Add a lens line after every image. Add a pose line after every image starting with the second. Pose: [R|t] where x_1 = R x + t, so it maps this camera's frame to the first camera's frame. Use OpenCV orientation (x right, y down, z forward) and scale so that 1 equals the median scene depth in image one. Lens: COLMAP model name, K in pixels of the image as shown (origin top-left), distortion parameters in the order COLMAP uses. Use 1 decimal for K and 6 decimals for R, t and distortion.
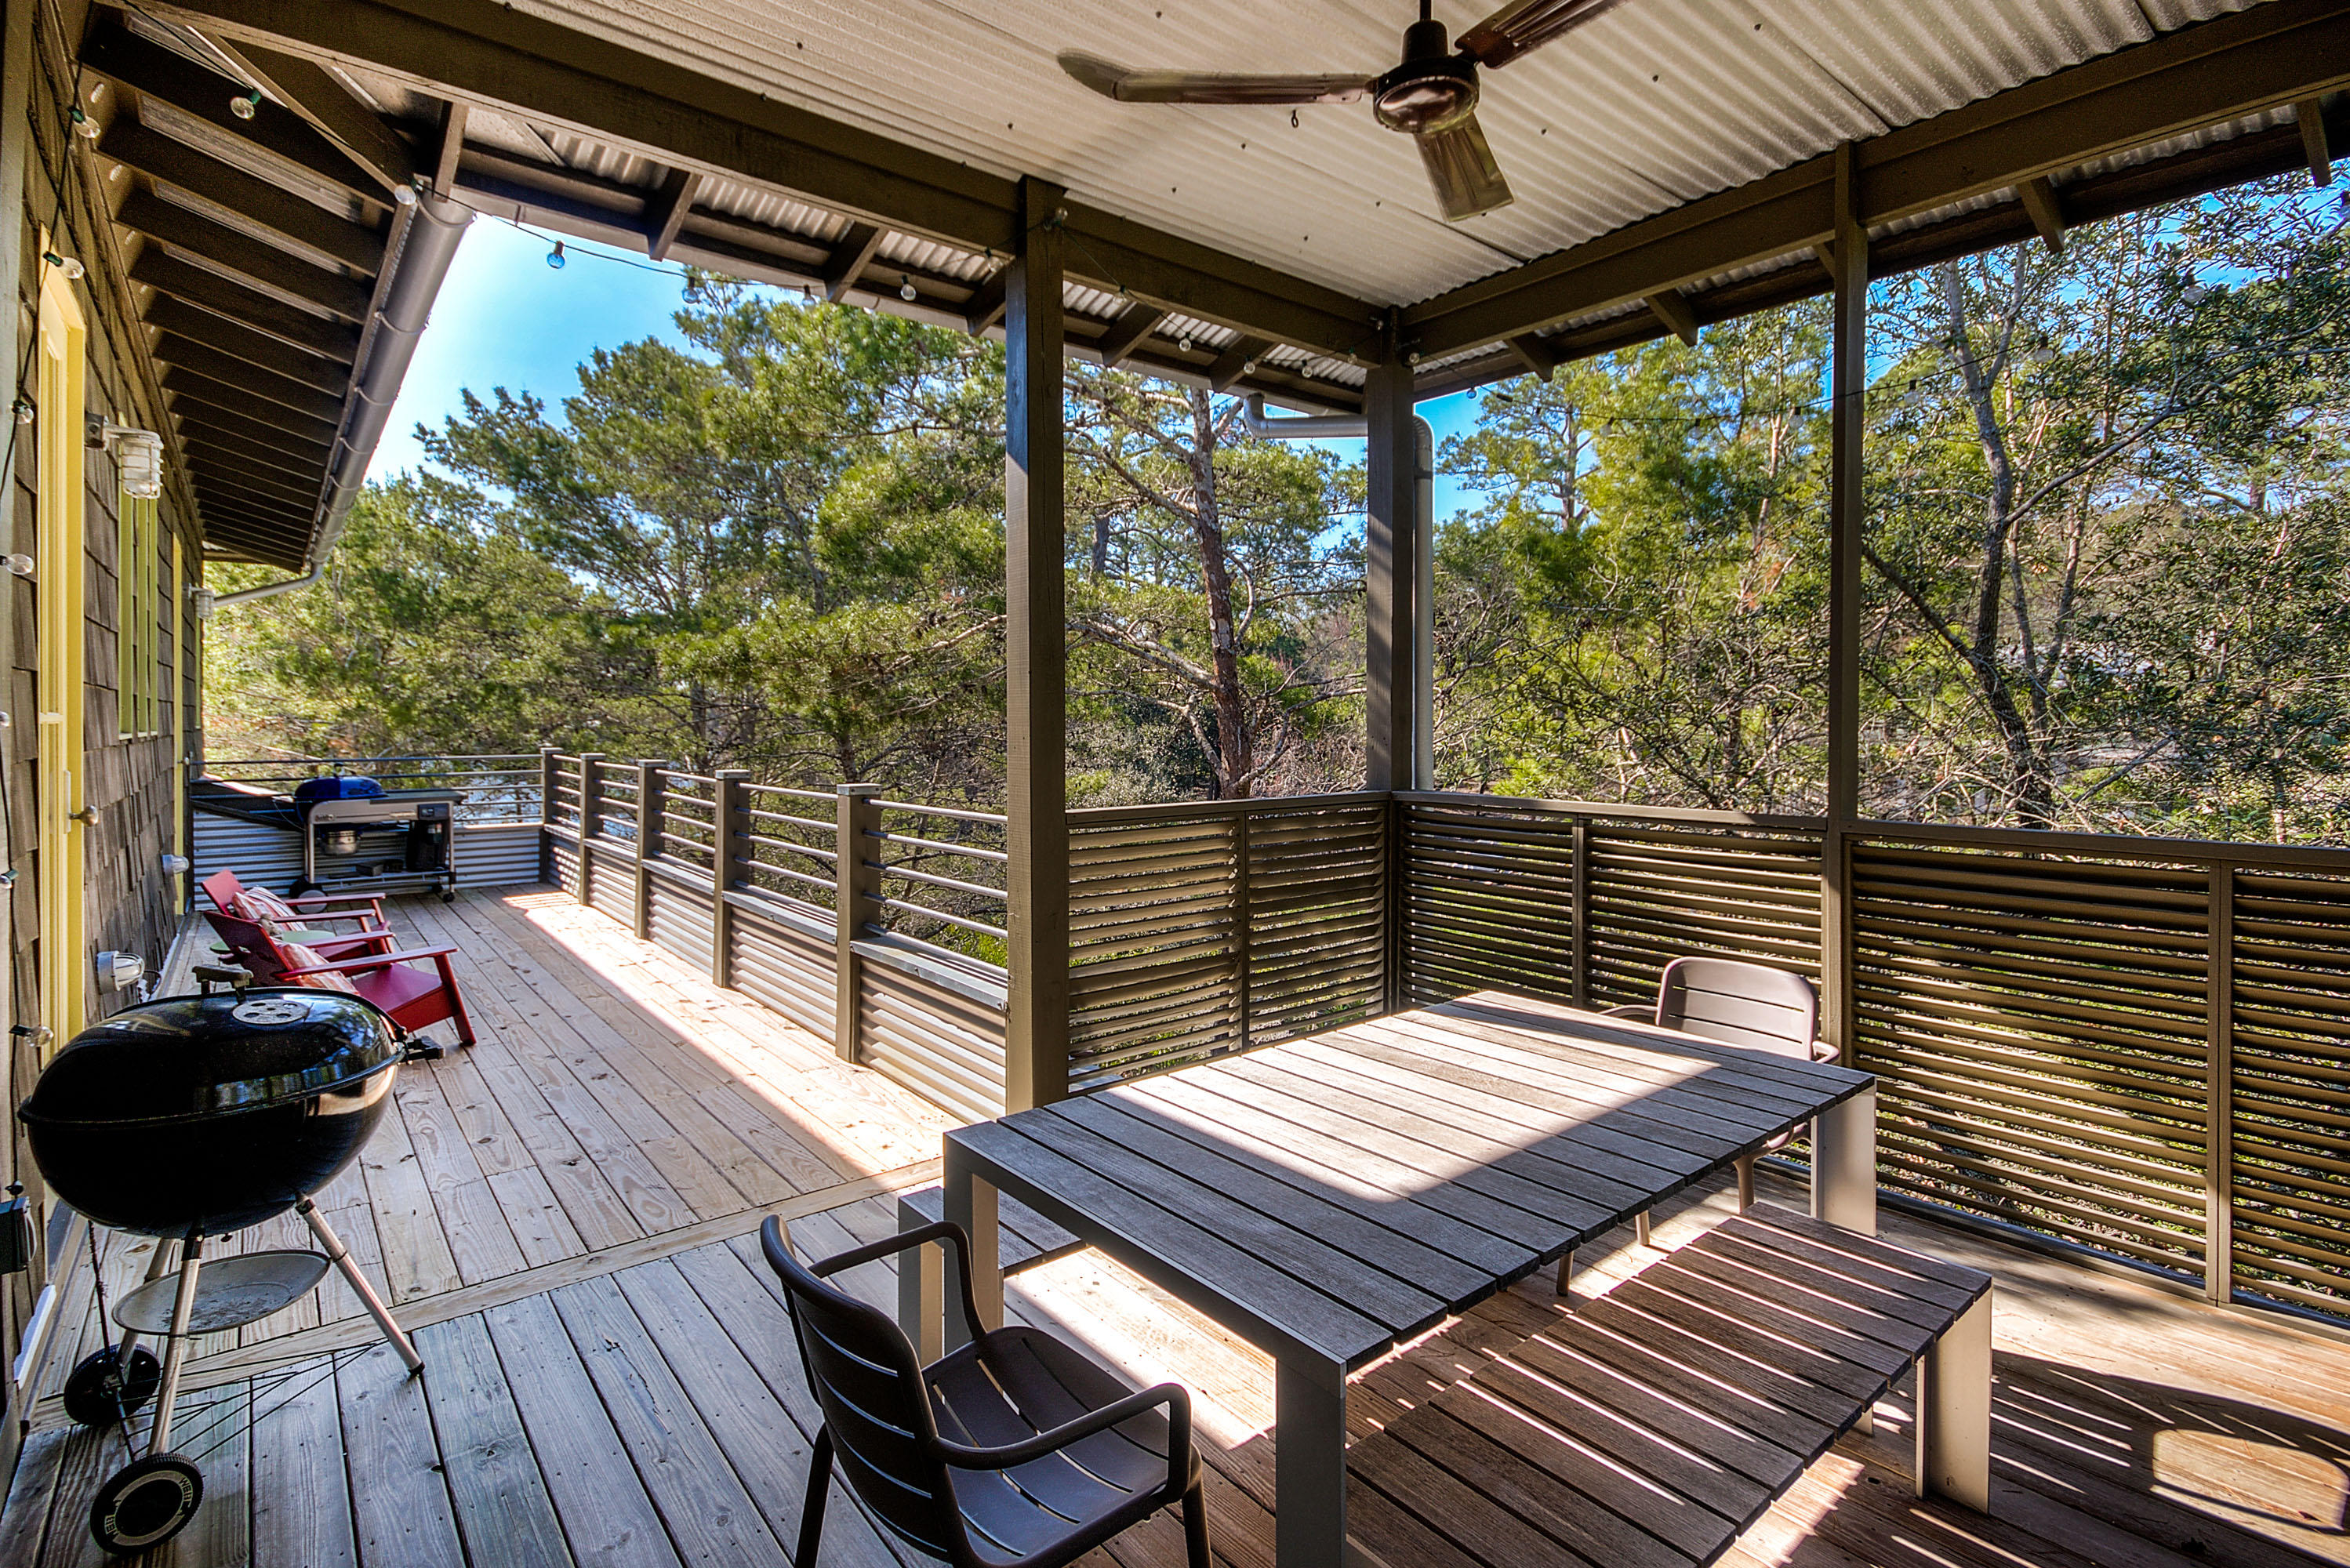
lens RADIAL K [[1148.7, 0, 1186.0], [0, 1148.7, 706.6], [0, 0, 1]] dist [-0.000053, -0.000162]
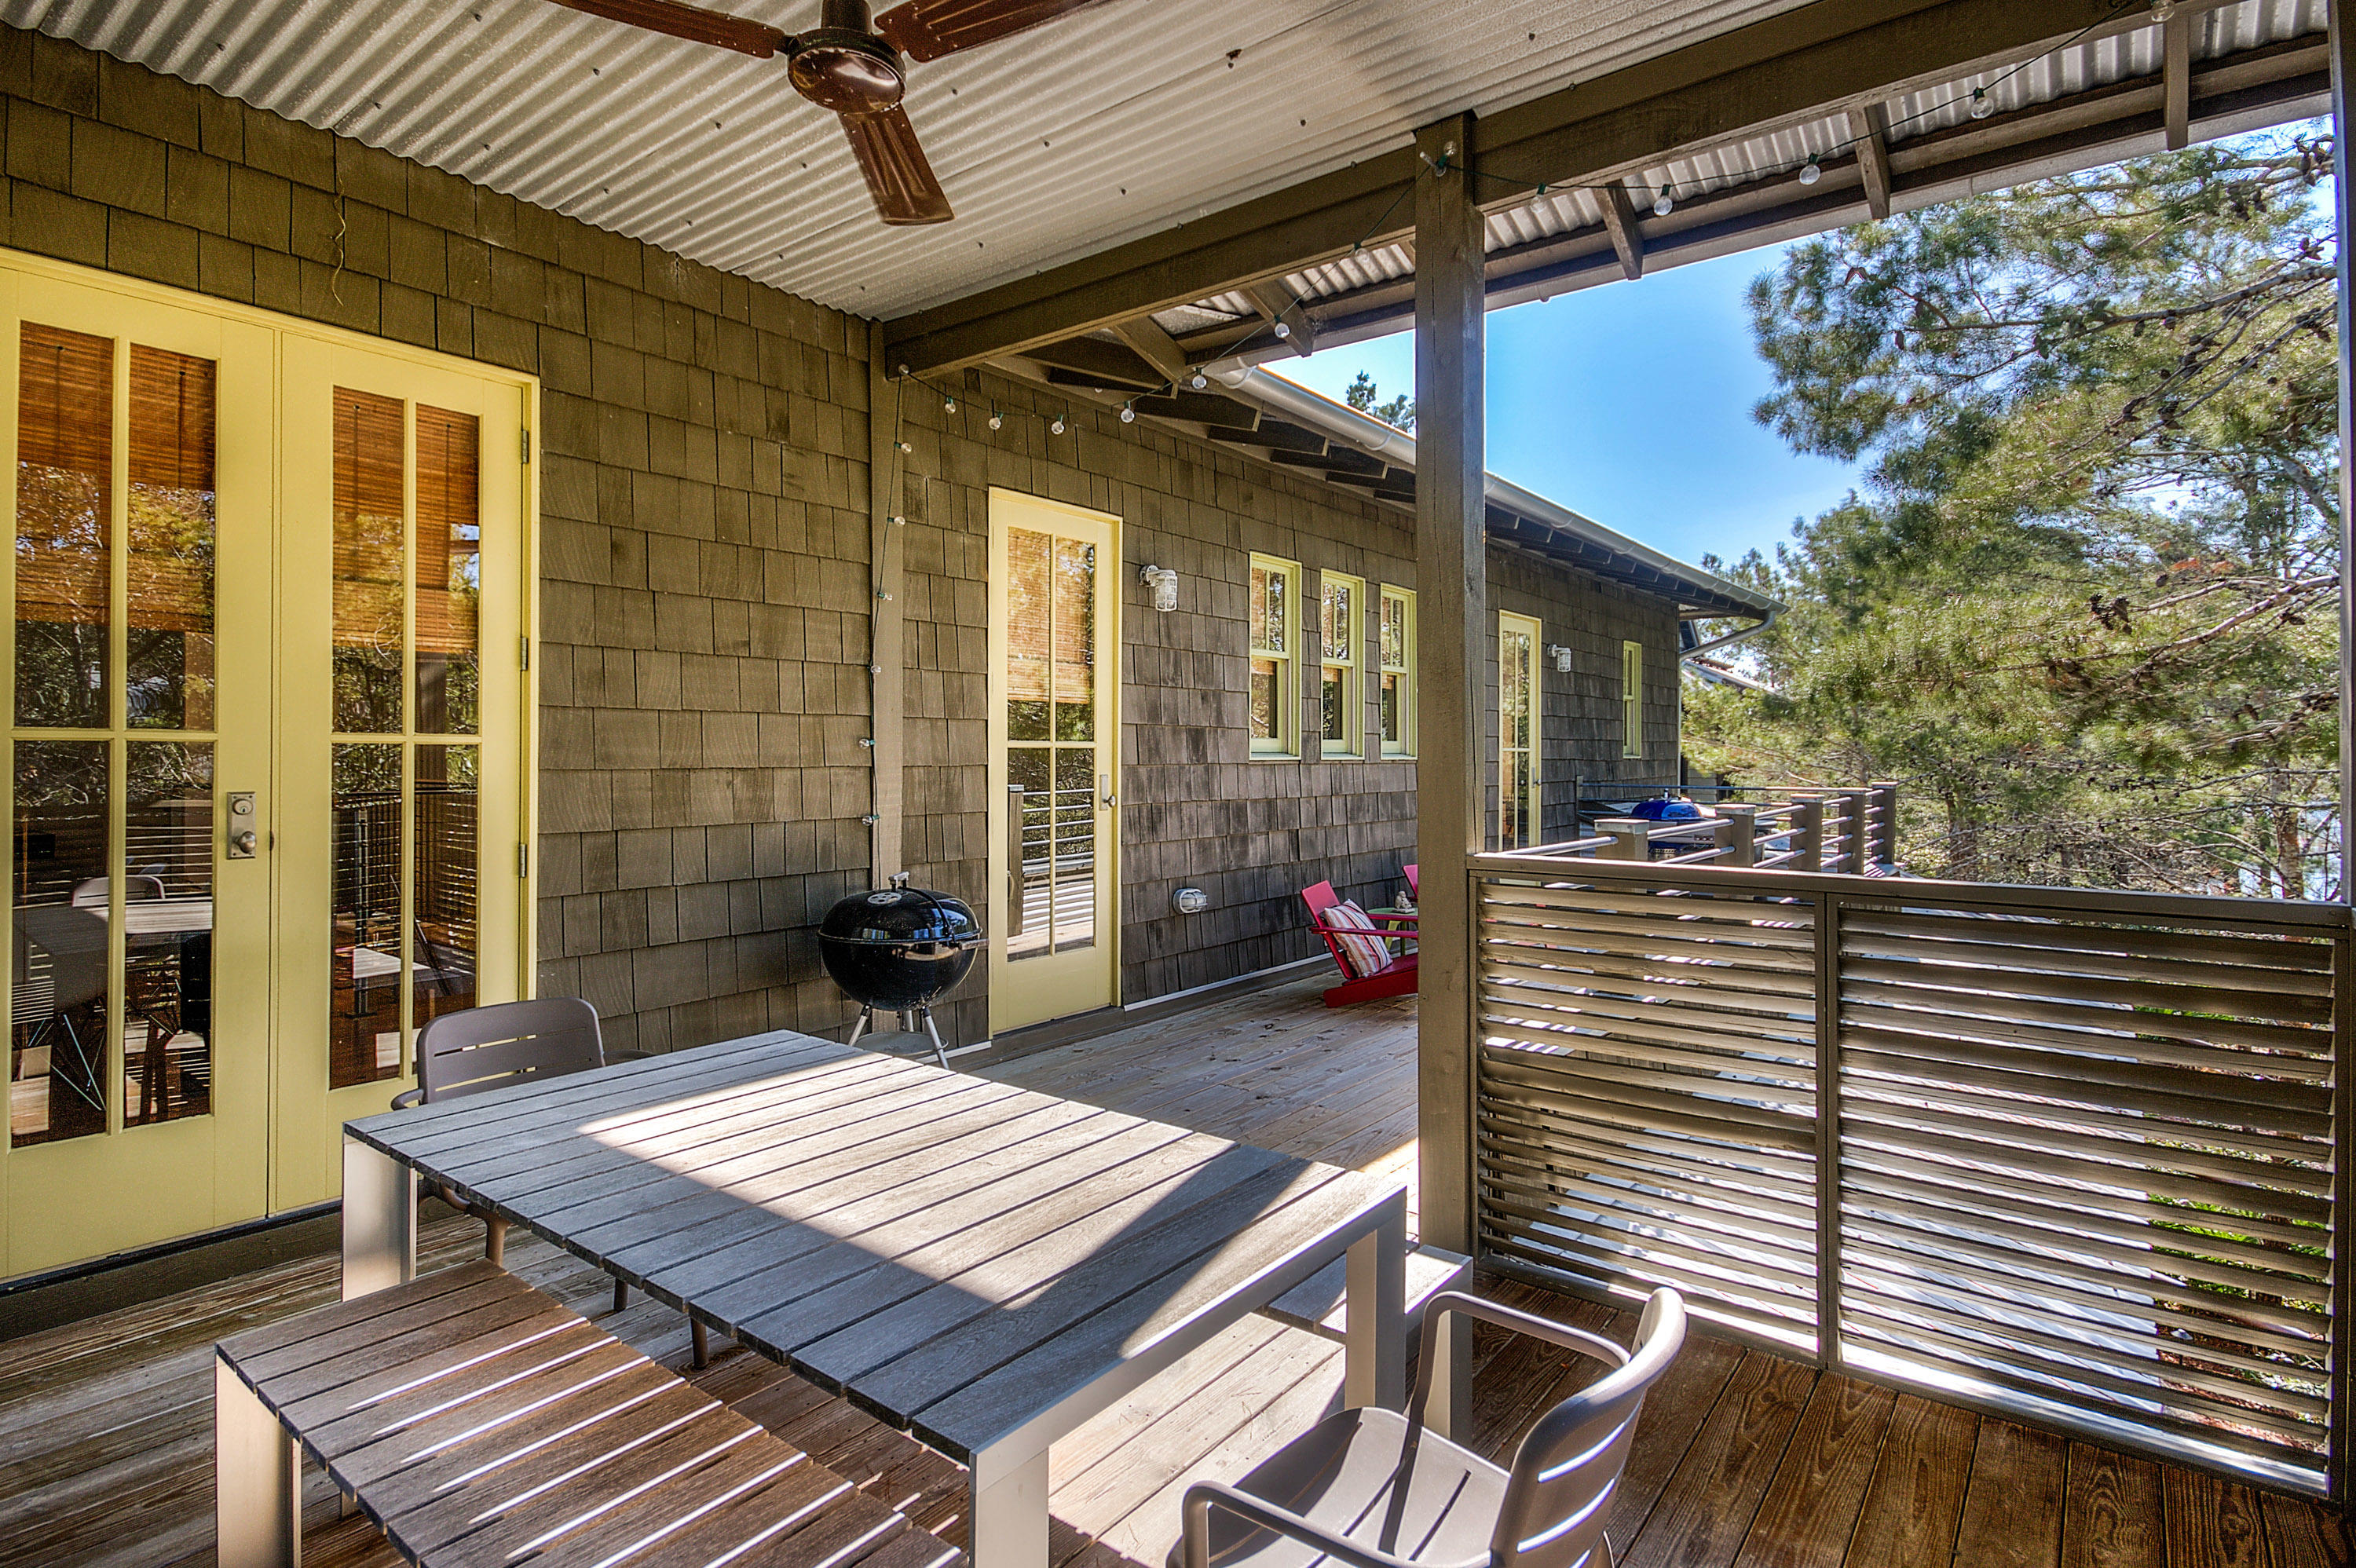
lens RADIAL K [[1182.0, 0, 1175.4], [0, 1182.0, 741.5], [0, 0, 1]] dist [0.000841, -0.000010]
pose [[0.227302, -0.005526, -0.973809, 0.303019], [0.003744, 0.999981, -0.004801, 0.005225], [0.973817, -0.002555, 0.227318, 0.261874]]
